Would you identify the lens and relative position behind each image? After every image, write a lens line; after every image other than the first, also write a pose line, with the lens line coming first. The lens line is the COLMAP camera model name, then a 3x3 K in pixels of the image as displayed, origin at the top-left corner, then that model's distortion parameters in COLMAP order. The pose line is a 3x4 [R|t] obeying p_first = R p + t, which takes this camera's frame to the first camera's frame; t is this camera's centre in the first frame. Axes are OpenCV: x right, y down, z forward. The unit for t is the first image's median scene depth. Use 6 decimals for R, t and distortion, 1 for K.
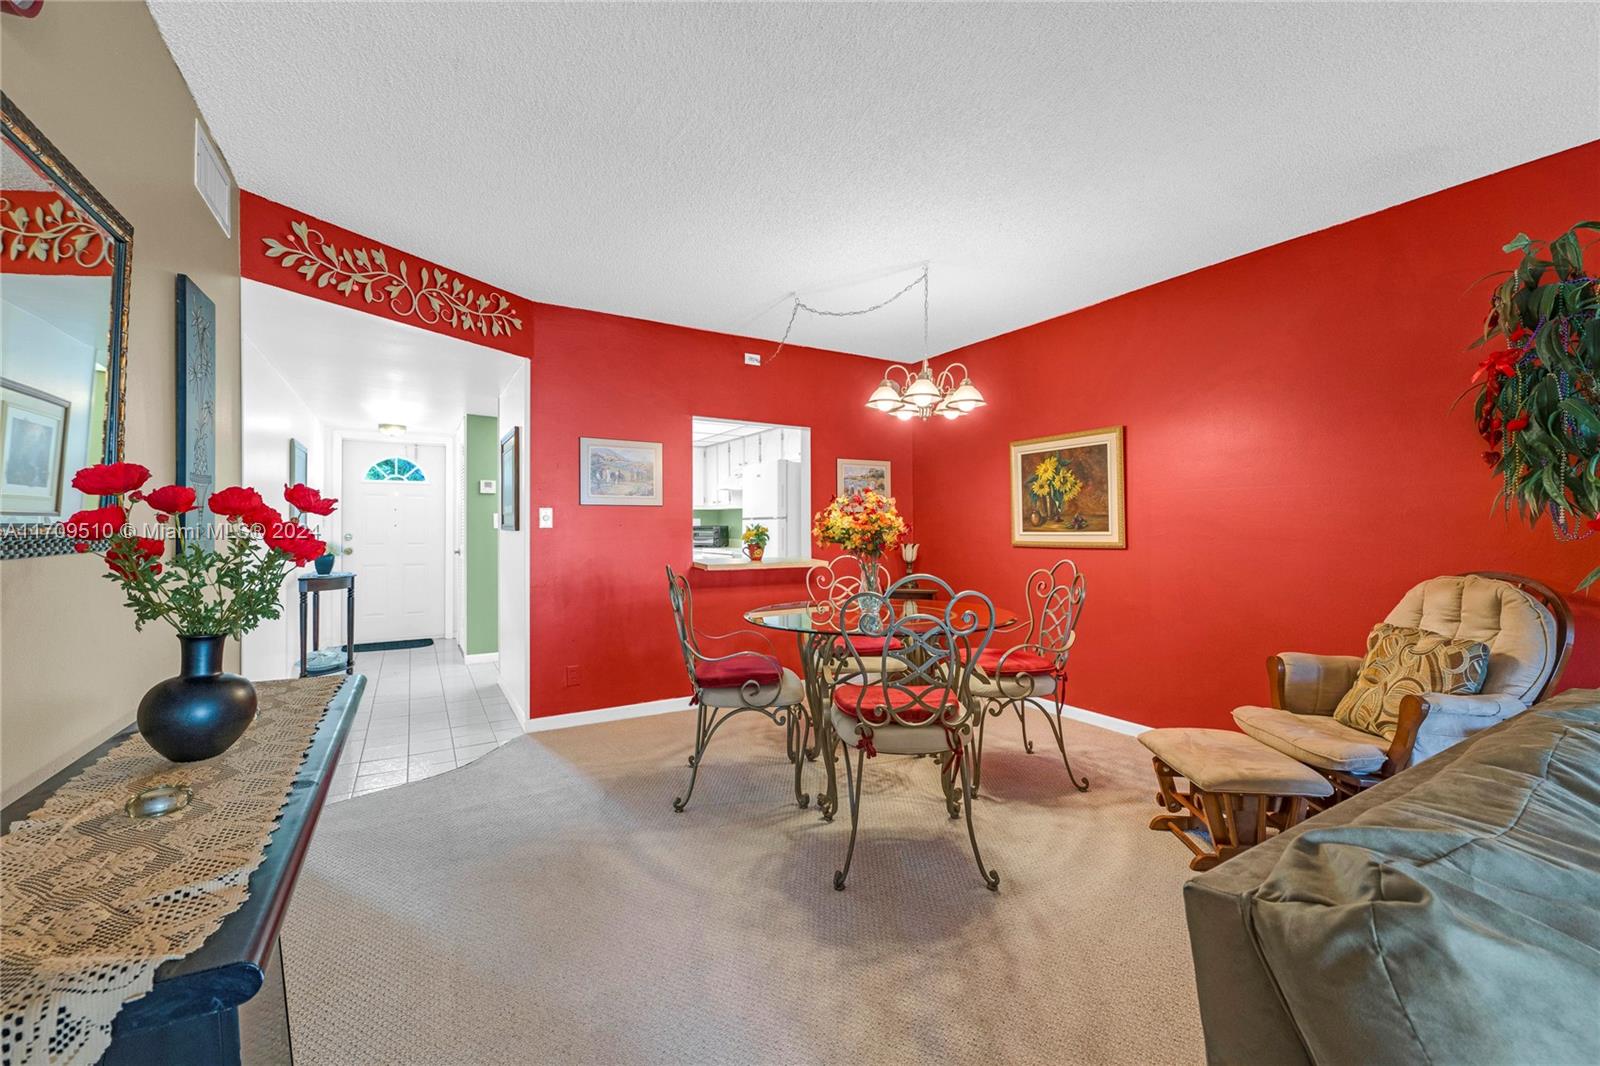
lens RADIAL K [[656.8, 0, 808.8], [0, 656.8, 524.3], [0, 0, 1]] dist [-0.003294, -0.000053]
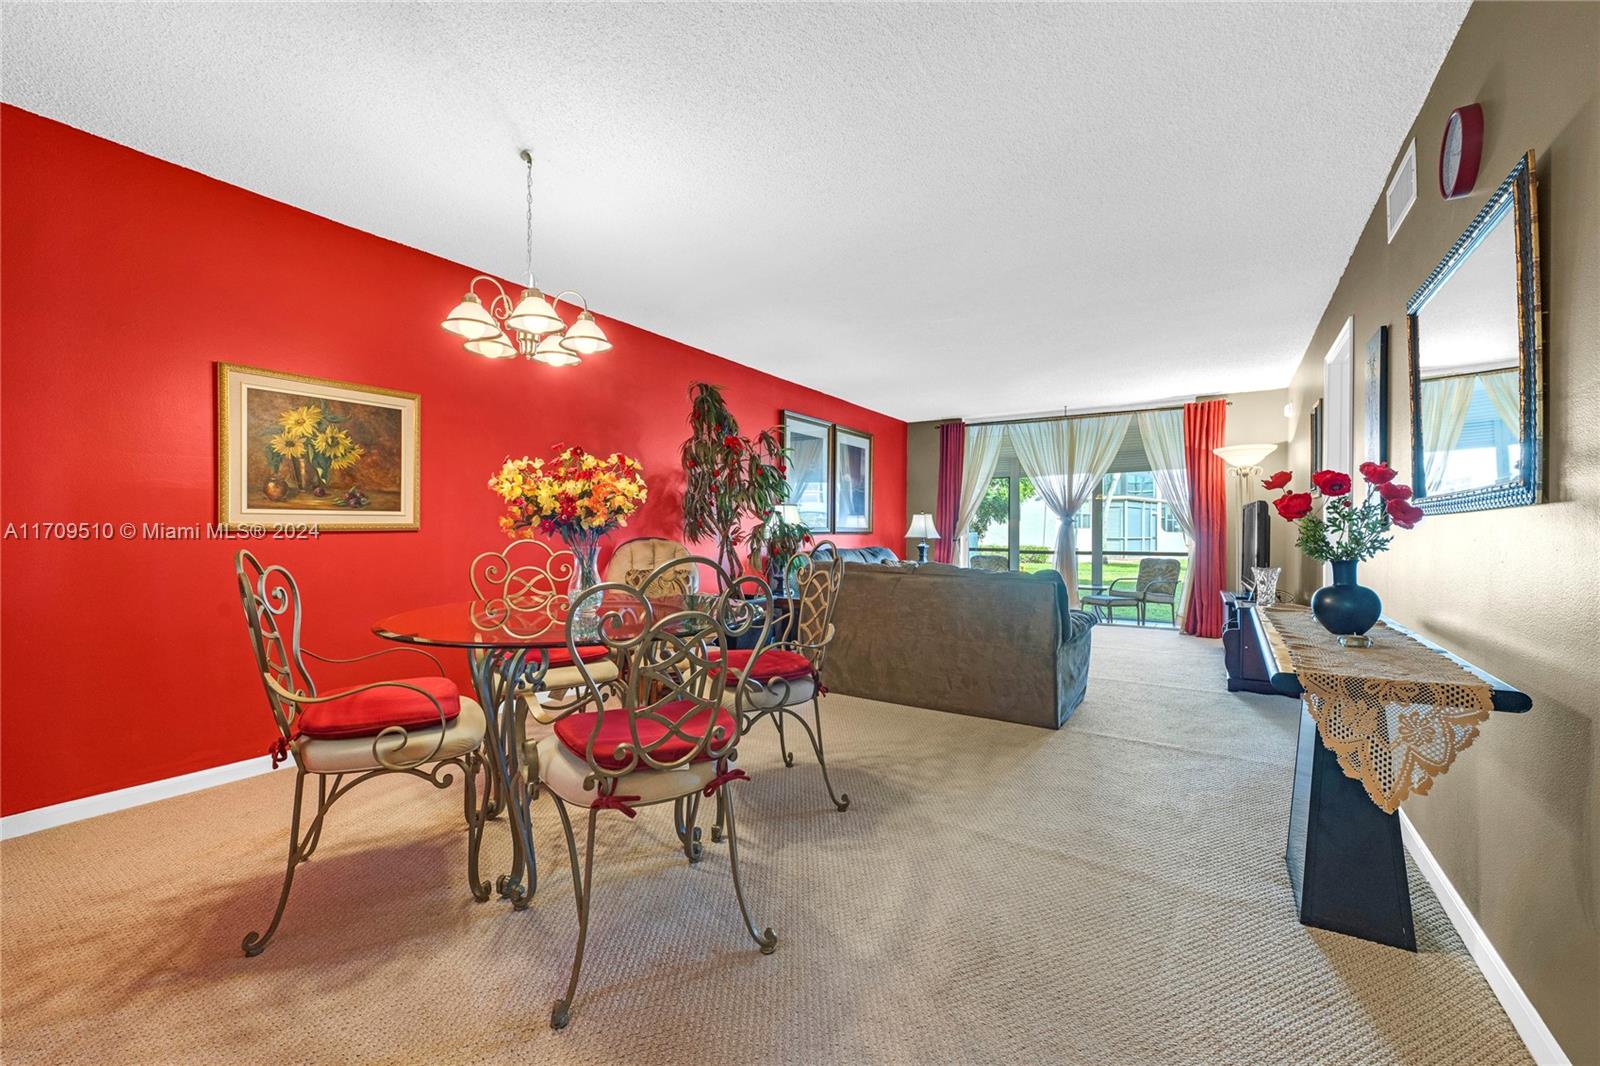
lens RADIAL K [[656.8, 0, 796.7], [0, 656.8, 523.6], [0, 0, 1]] dist [-0.003294, -0.000053]
pose [[-0.440595, 0.005885, 0.897687, -0.605017], [-0.009916, 0.999886, -0.011422, 0.035319], [-0.897651, -0.013934, -0.440486, 0.993243]]
